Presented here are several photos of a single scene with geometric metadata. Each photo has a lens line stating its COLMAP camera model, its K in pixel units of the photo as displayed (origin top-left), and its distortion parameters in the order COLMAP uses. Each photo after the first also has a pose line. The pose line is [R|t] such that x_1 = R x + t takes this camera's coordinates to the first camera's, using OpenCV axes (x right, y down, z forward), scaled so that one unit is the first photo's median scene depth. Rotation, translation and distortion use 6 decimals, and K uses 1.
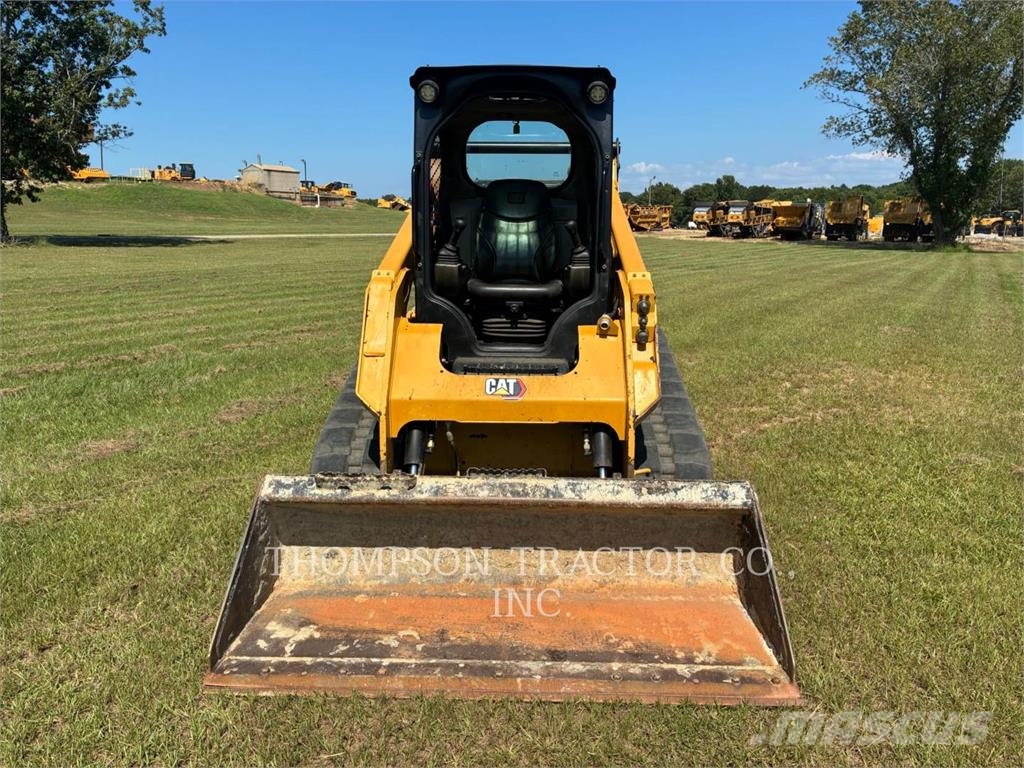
lens RADIAL K [[779.6, 0, 514.4], [0, 779.6, 369.9], [0, 0, 1]] dist [0.058236, -0.083298]
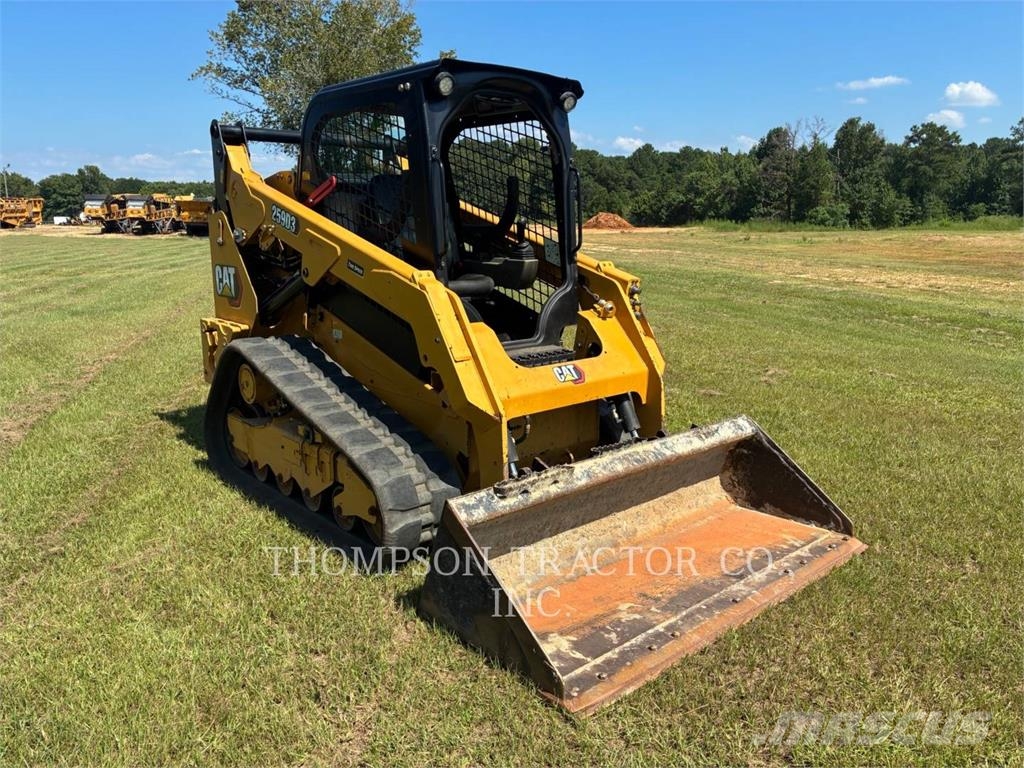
lens RADIAL K [[783.3, 0, 525.0], [0, 783.3, 365.0], [0, 0, 1]] dist [0.066627, -0.100012]
pose [[0.723762, -0.131275, 0.677448, -0.817031], [0.132022, 0.989945, 0.050783, -0.053587], [-0.677302, 0.052683, 0.733816, 0.261153]]
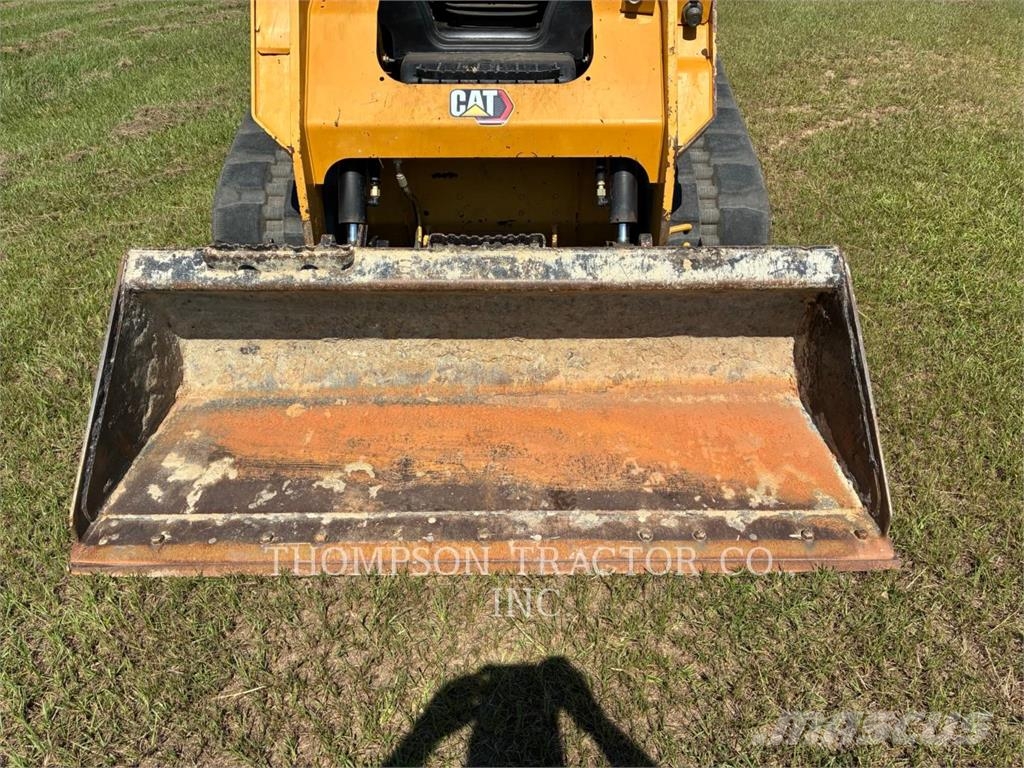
lens RADIAL K [[777.9, 0, 520.6], [0, 777.9, 378.9], [0, 0, 1]] dist [0.049425, -0.074040]
pose [[0.999417, -0.023765, 0.024503, 0.000256], [0.012410, 0.921680, 0.387751, -0.020024], [-0.031799, -0.387221, 0.921438, 0.316286]]
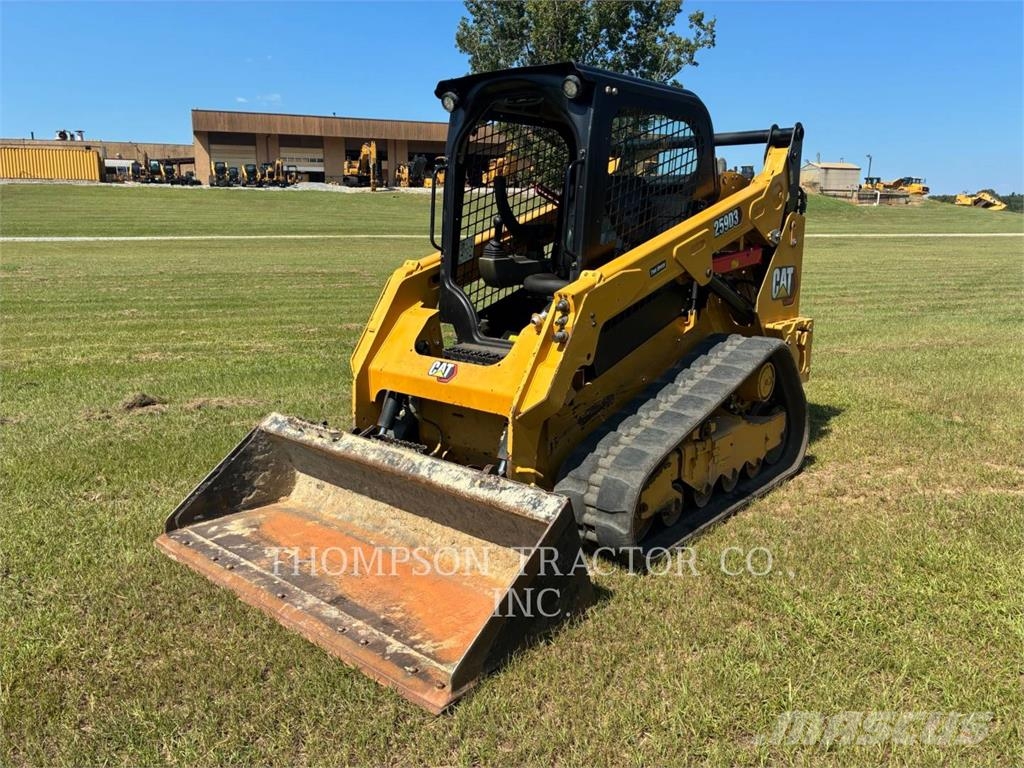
lens RADIAL K [[779.6, 0, 514.4], [0, 779.6, 369.9], [0, 0, 1]] dist [0.058236, -0.083298]
pose [[0.768462, 0.119505, -0.628638, 0.779867], [-0.119460, 0.991927, 0.042535, -0.038039], [0.628646, 0.042410, 0.776534, 0.226730]]
